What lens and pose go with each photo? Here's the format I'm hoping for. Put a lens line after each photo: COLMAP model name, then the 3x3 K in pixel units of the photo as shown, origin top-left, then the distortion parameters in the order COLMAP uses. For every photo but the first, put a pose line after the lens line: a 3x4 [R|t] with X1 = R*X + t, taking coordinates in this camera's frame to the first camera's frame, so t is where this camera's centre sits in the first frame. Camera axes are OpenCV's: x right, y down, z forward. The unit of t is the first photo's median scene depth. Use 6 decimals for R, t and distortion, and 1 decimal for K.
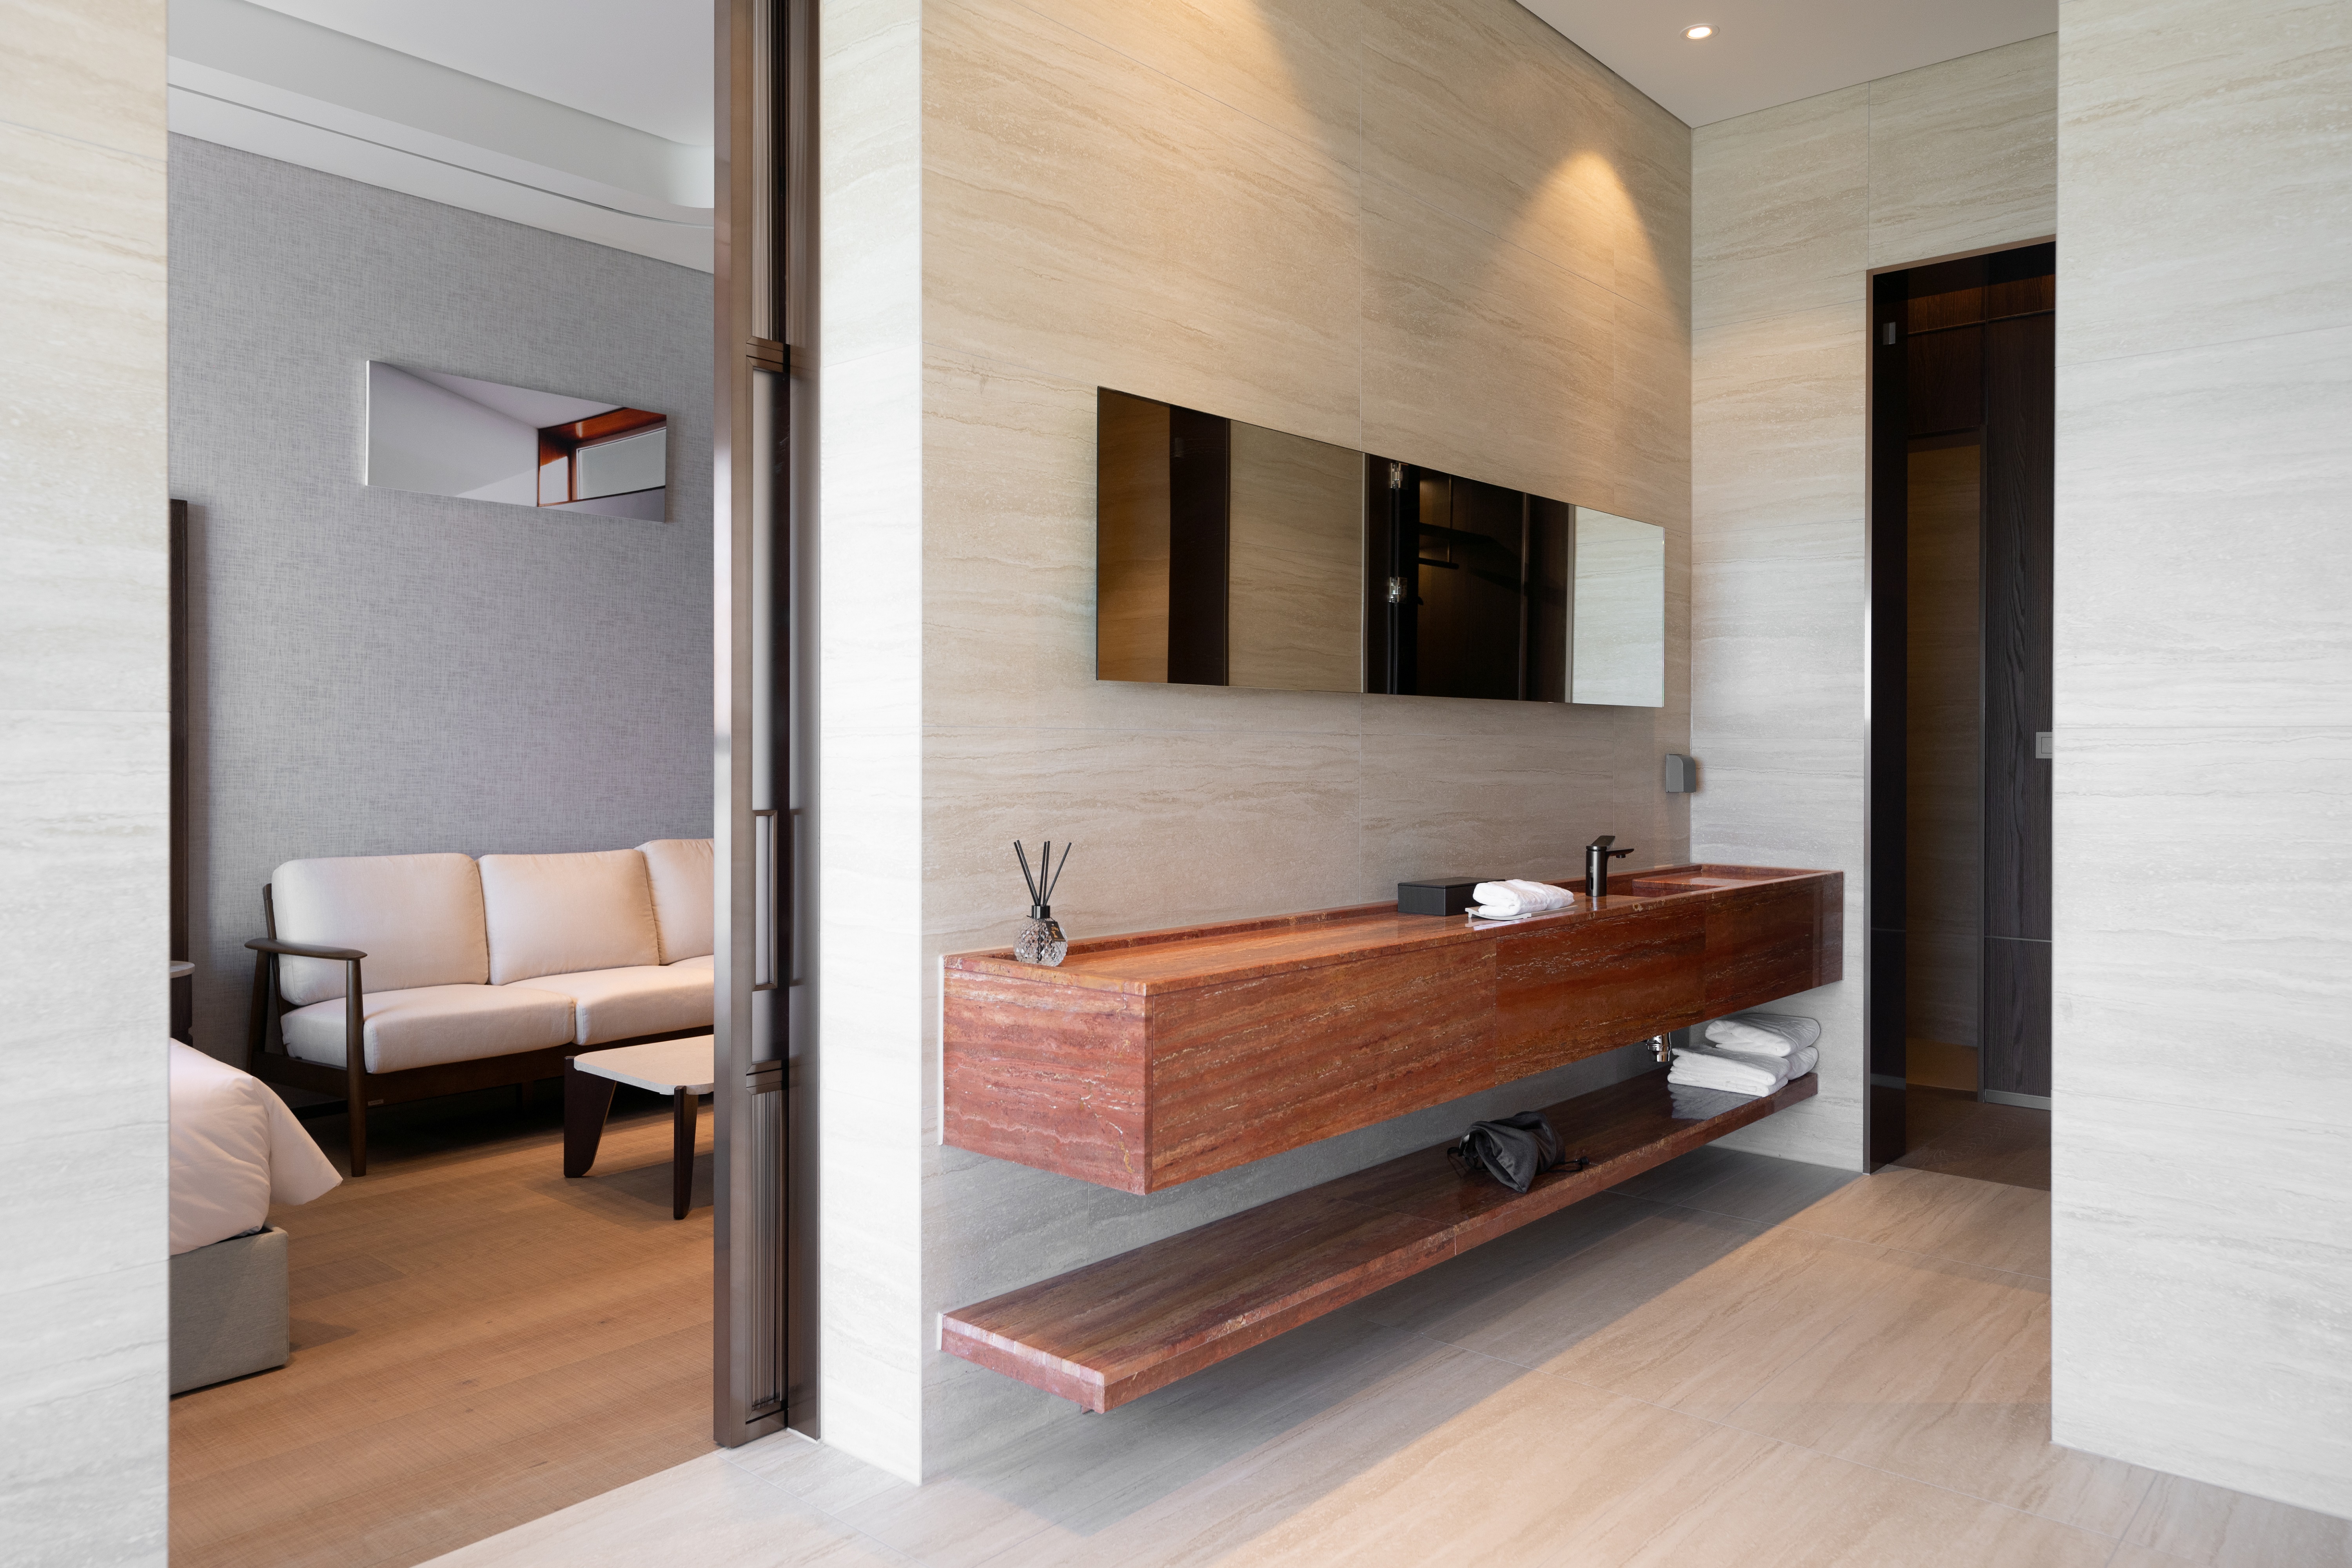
lens RADIAL K [[1592.6, 0, 1175.5], [0, 1592.6, 748.8], [0, 0, 1]] dist [0.005700, 0.003986]
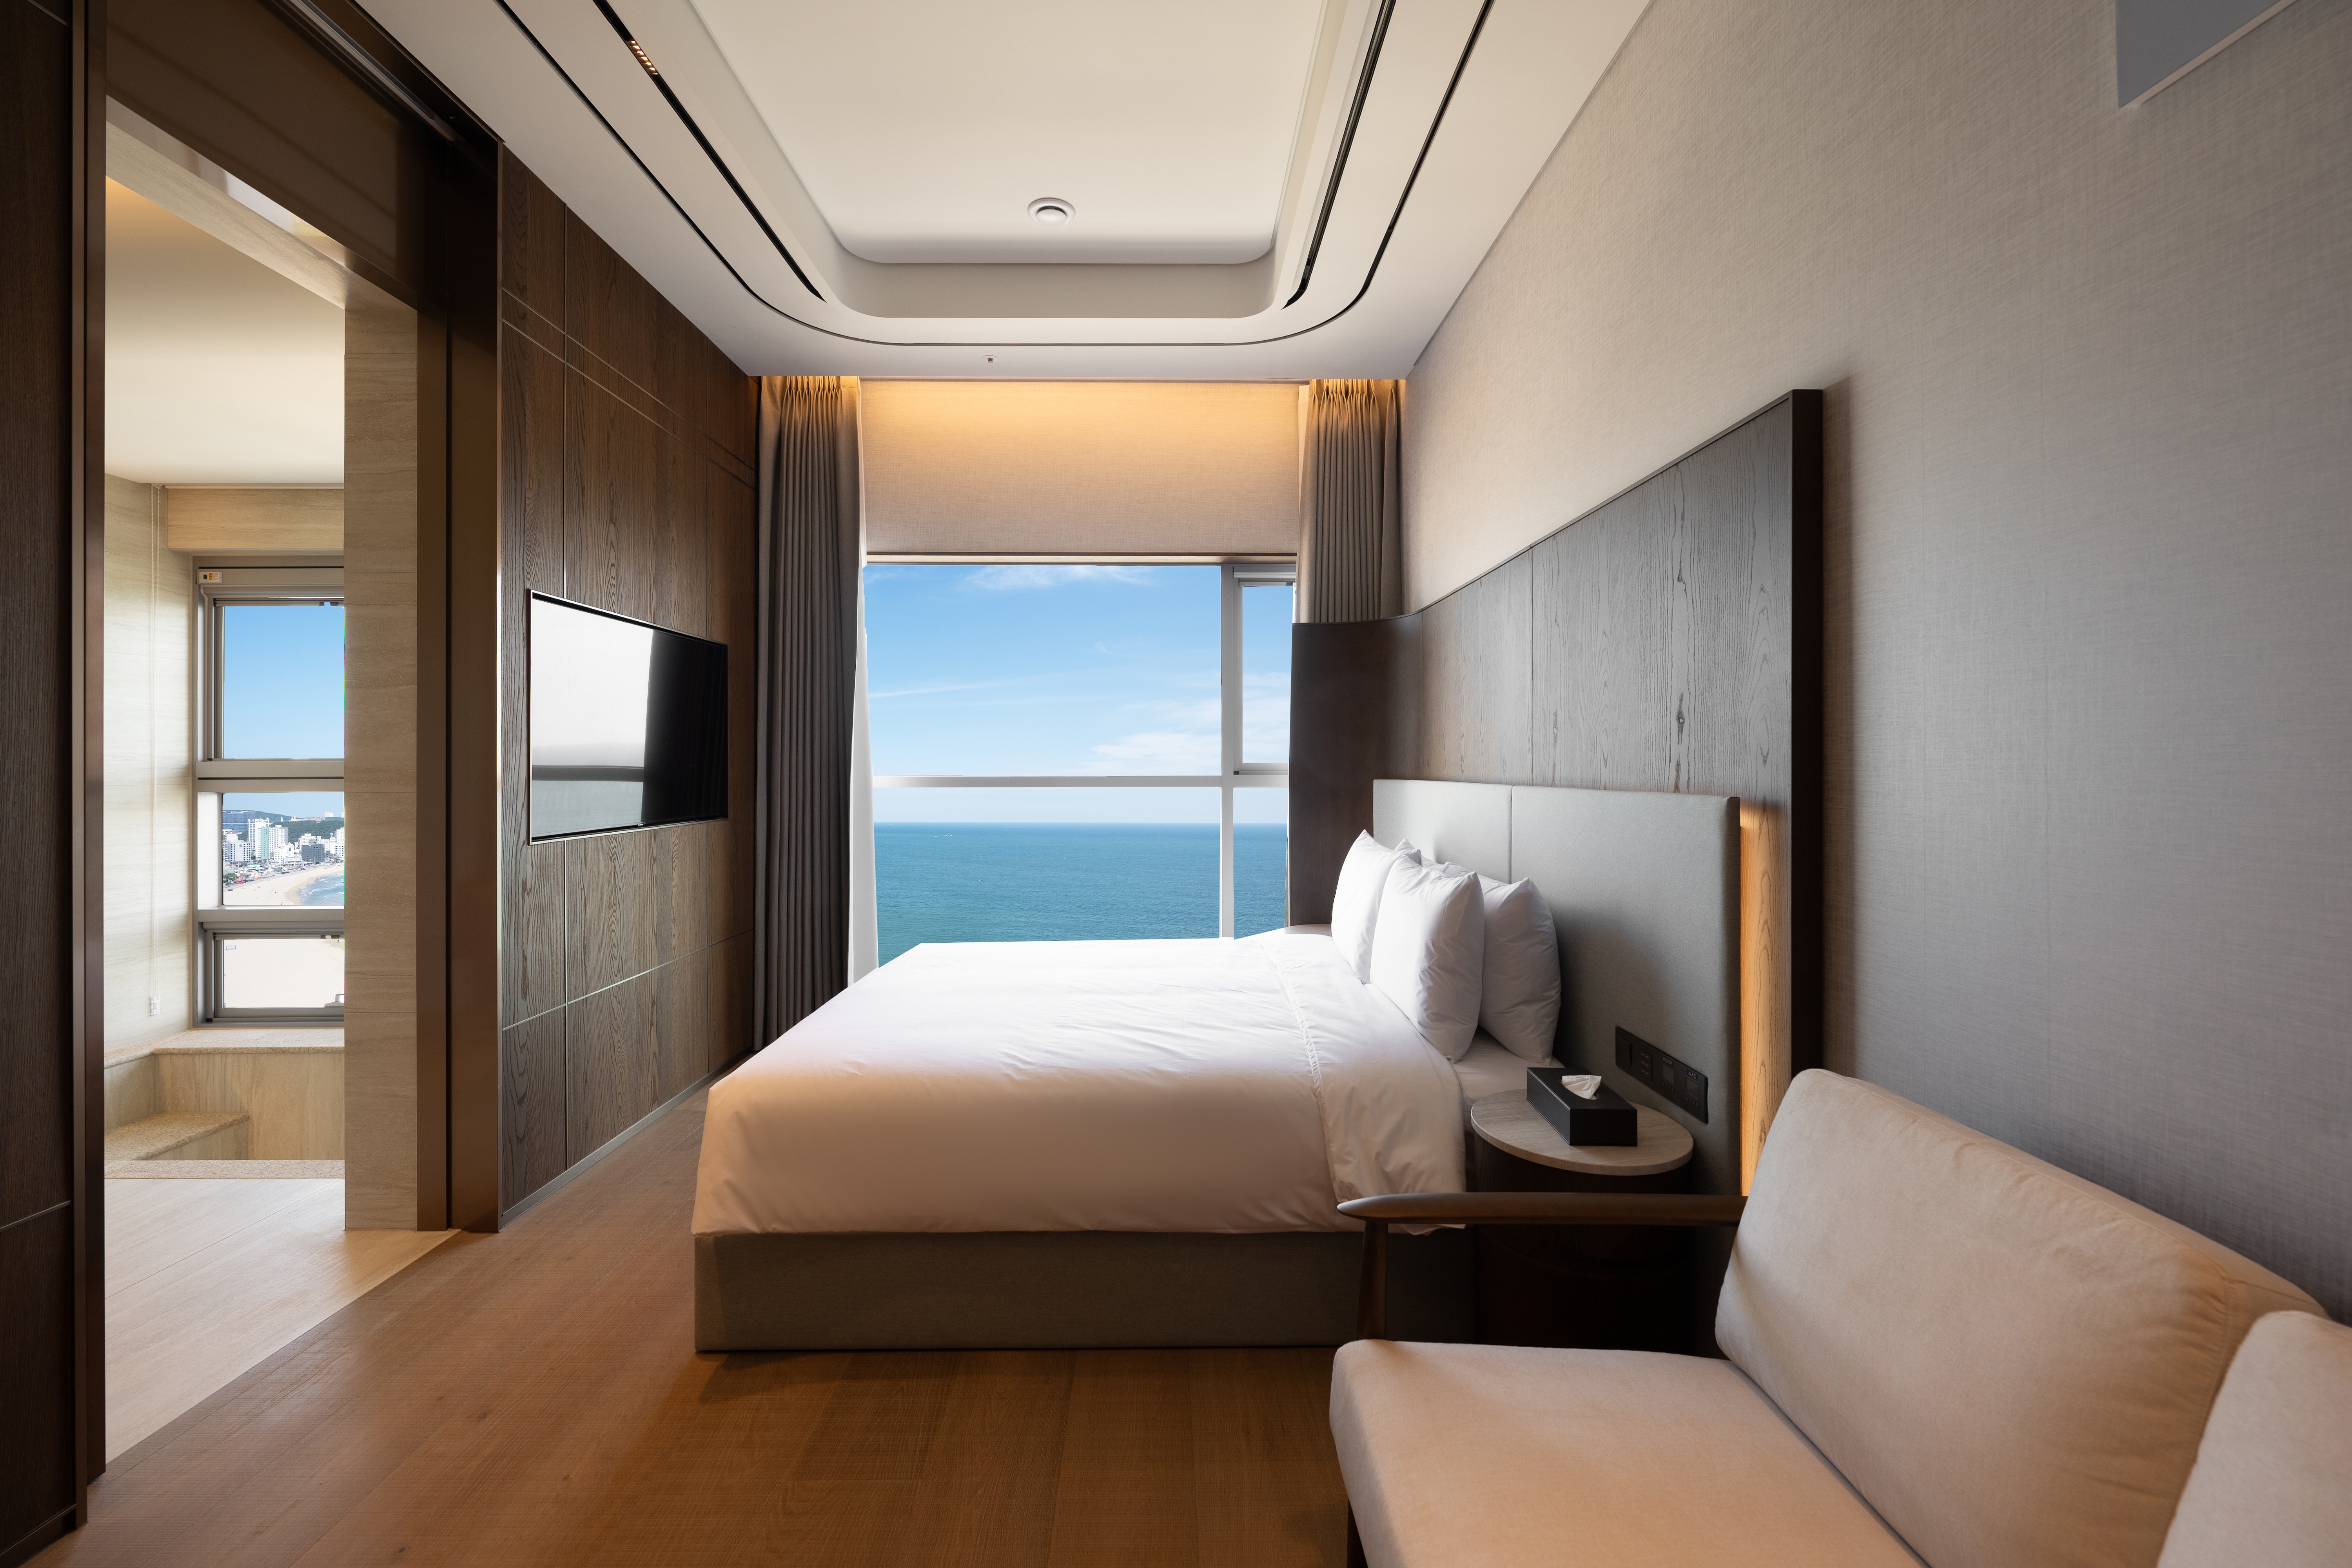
lens RADIAL K [[951.6, 0, 1168.5], [0, 951.6, 763.8], [0, 0, 1]] dist [-0.007633, 0.001136]
pose [[-0.745342, 0.000141, -0.666682, -0.207291], [0.002595, 0.999993, -0.002689, -0.019007], [0.666677, -0.003734, -0.745337, 1.008098]]
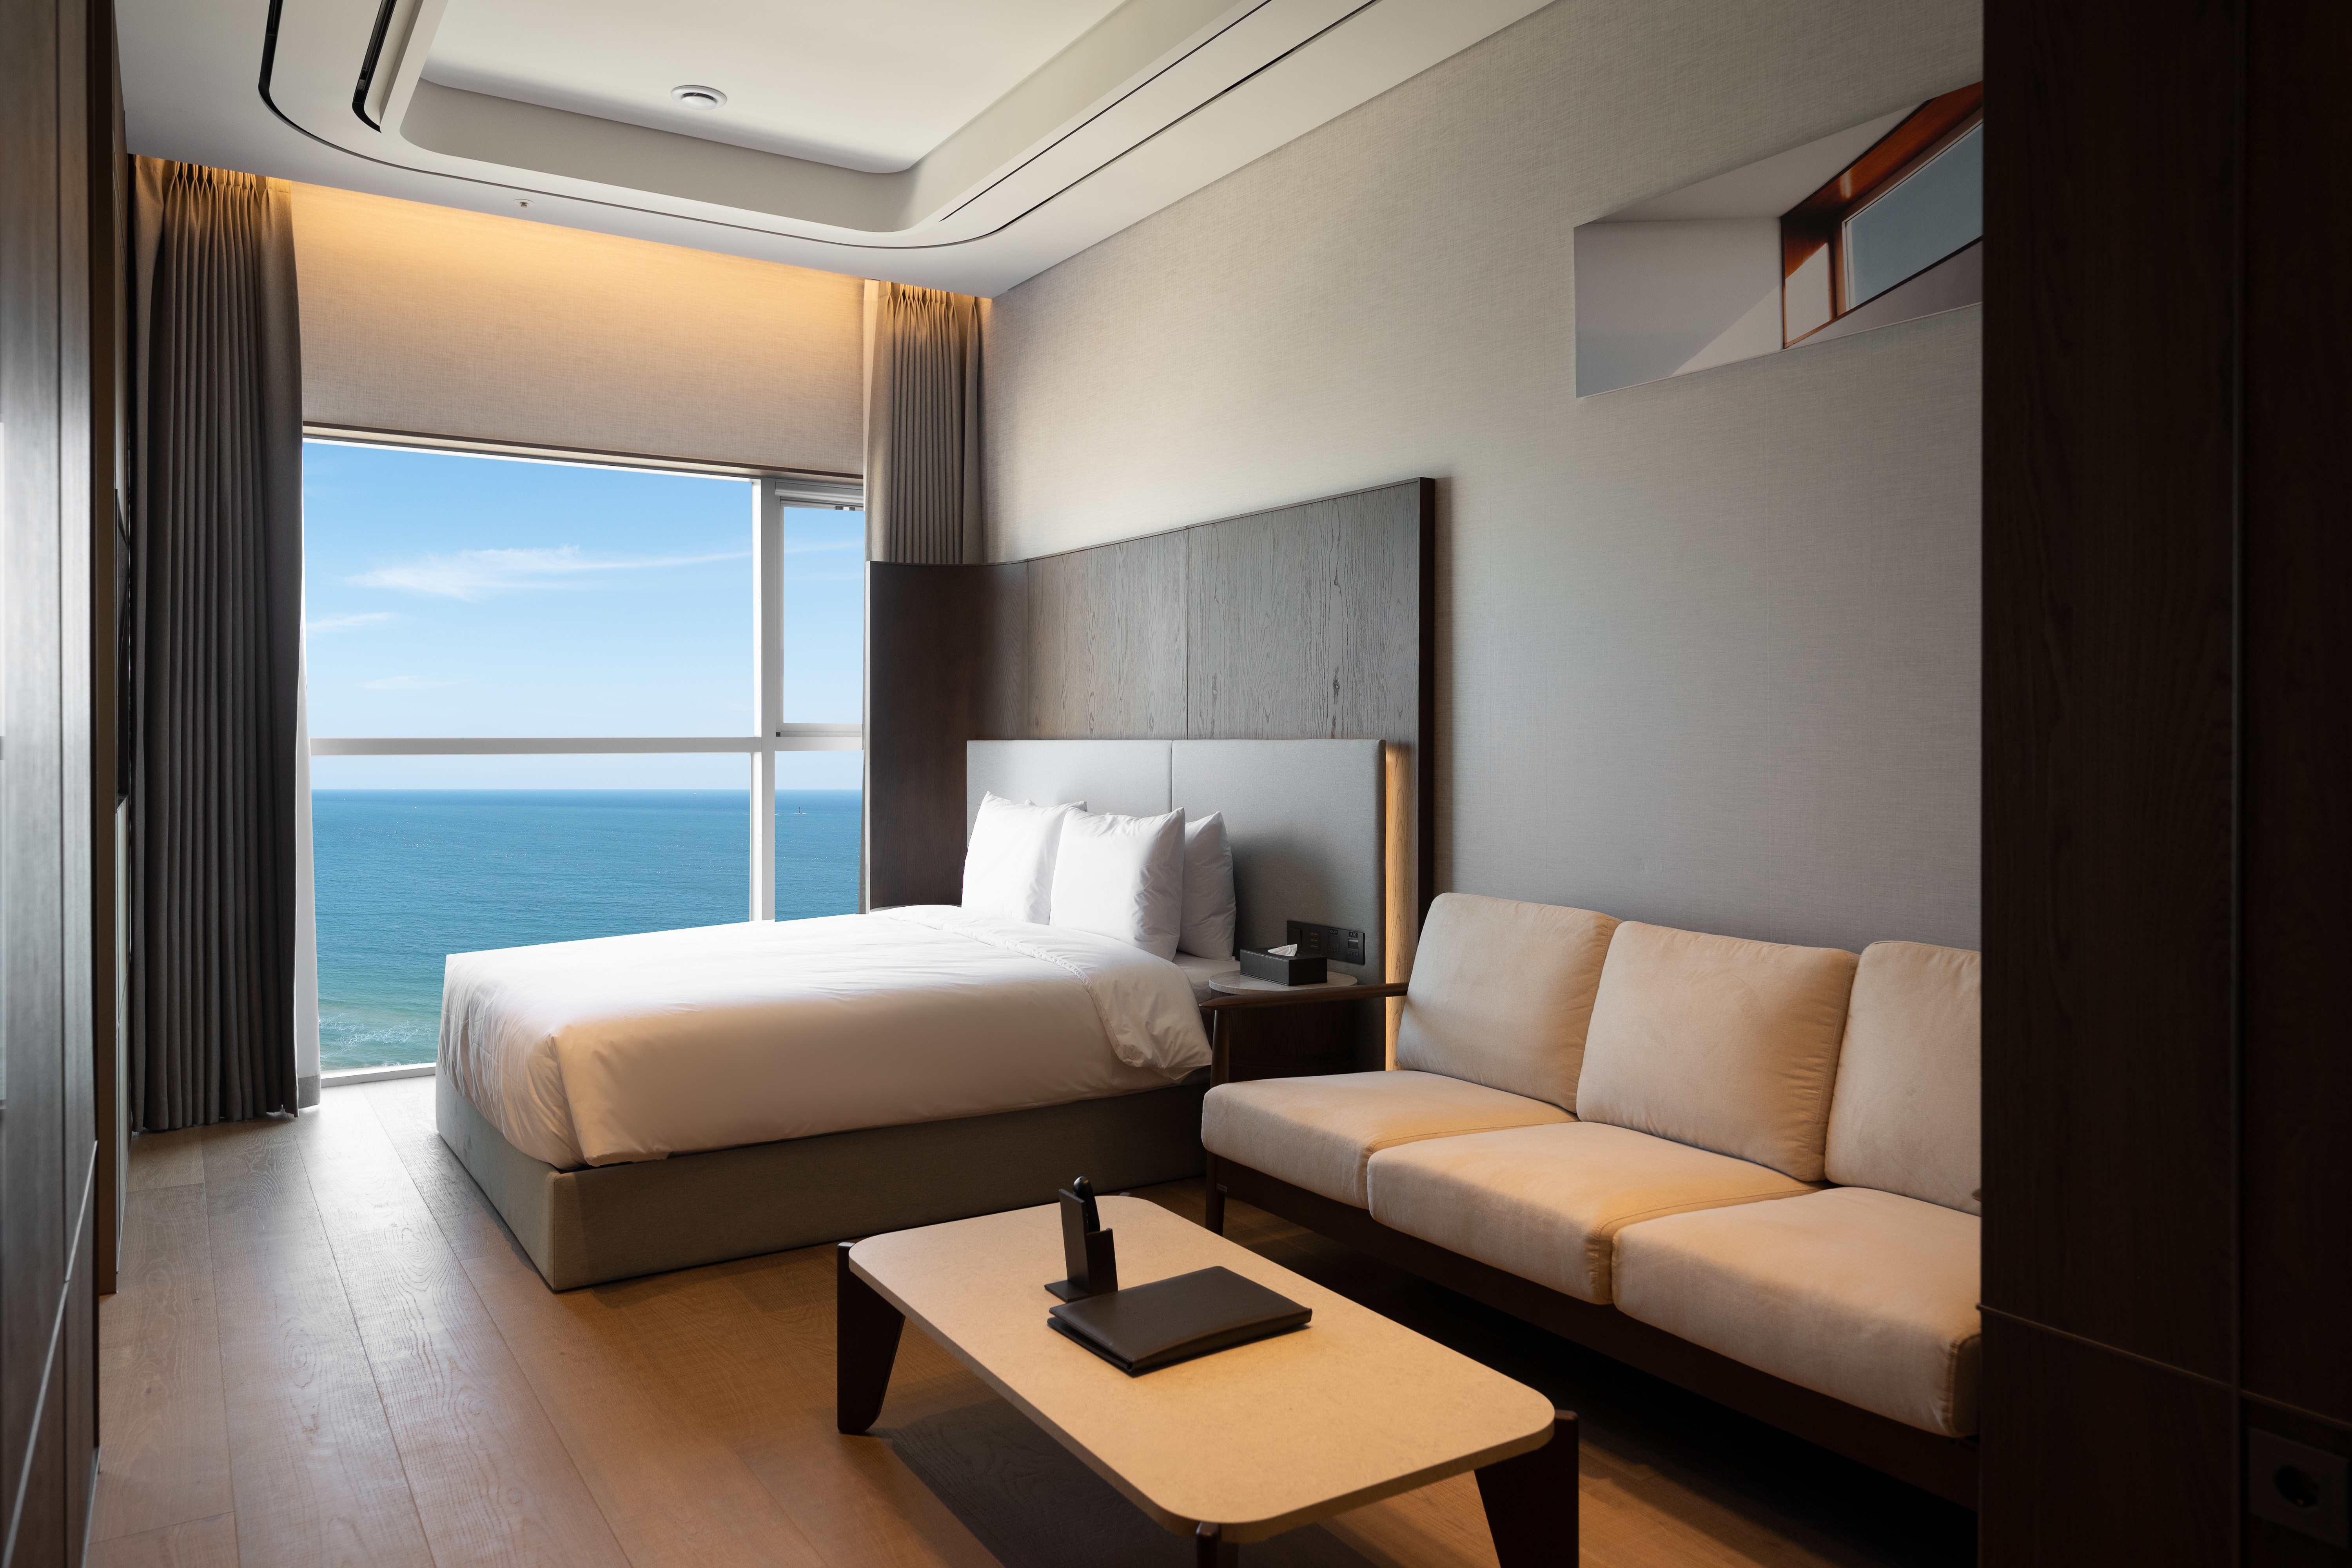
lens RADIAL K [[1592.6, 0, 1180.8], [0, 1592.6, 742.5], [0, 0, 1]] dist [0.005700, 0.003986]
pose [[-0.278000, 0.002307, -0.960578, 0.247426], [0.001670, 0.999997, 0.001919, -0.008181], [0.960580, -0.001070, -0.278003, 1.022061]]
